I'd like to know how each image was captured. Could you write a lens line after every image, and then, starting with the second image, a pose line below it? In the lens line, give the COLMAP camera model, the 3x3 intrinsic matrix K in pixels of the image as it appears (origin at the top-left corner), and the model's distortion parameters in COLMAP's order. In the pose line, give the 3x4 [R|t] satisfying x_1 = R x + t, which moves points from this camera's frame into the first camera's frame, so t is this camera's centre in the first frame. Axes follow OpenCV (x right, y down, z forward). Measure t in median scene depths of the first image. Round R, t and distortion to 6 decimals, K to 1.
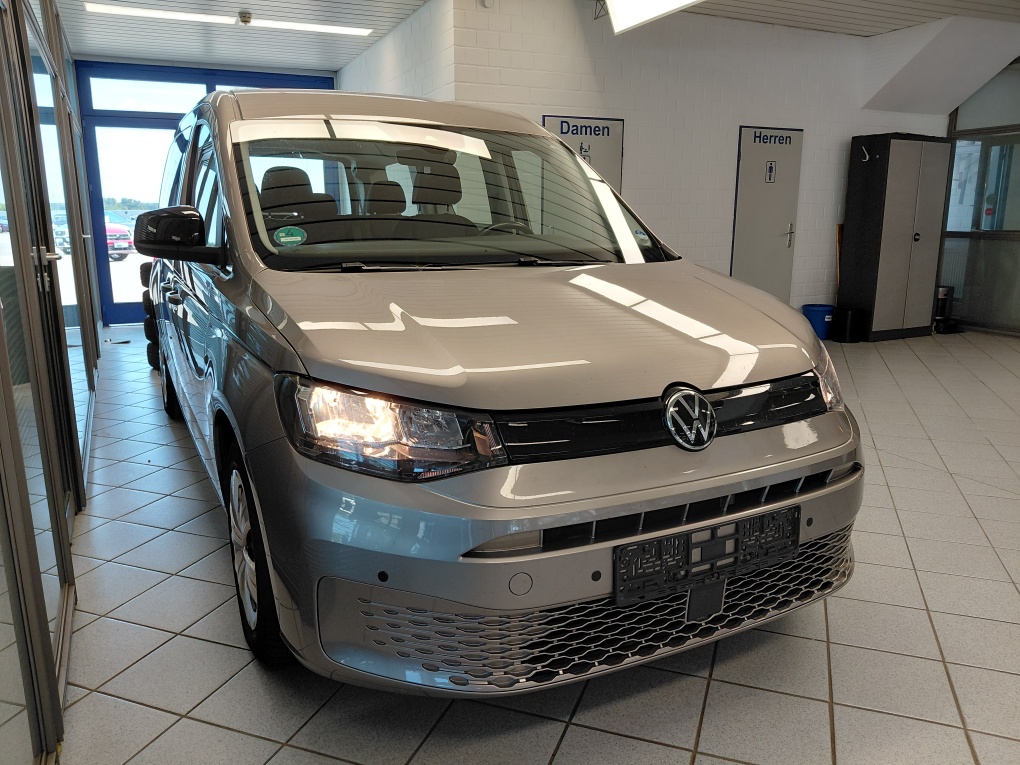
lens RADIAL K [[767.0, 0, 490.0], [0, 767.0, 378.7], [0, 0, 1]] dist [0.062790, -0.118891]
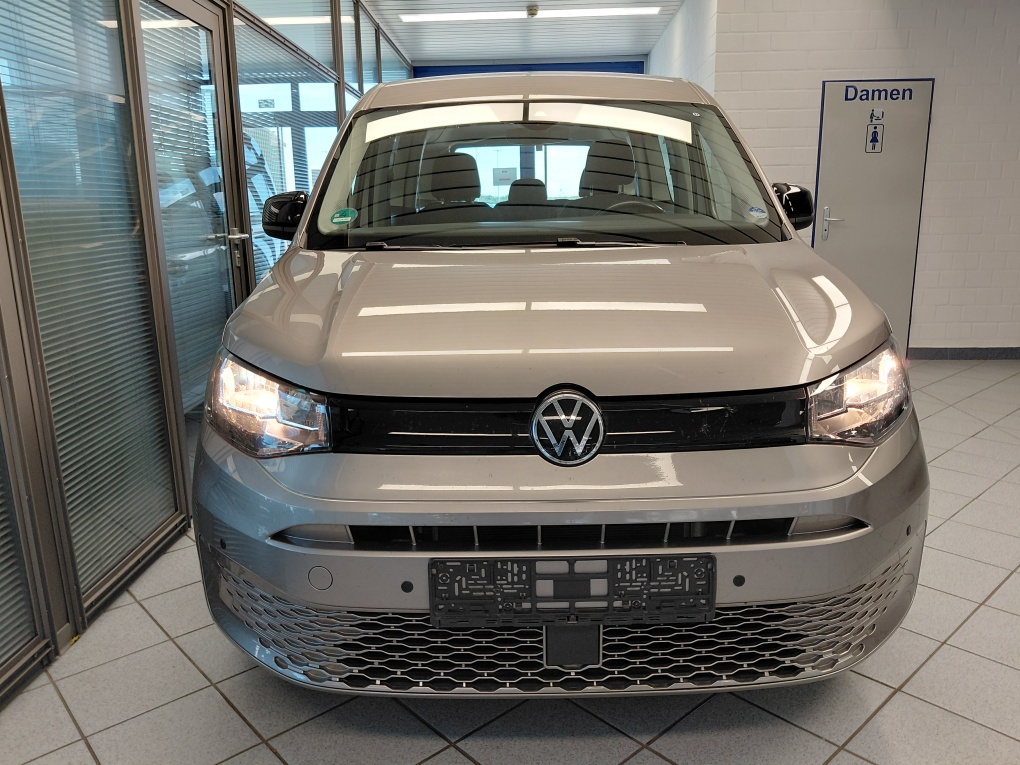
lens RADIAL K [[767.0, 0, 513.4], [0, 767.0, 381.9], [0, 0, 1]] dist [0.062790, -0.118891]
pose [[0.892279, 0.087248, -0.442974, 0.568351], [-0.080055, 0.996177, 0.034952, -0.021818], [0.444330, 0.004276, 0.895853, 0.222967]]
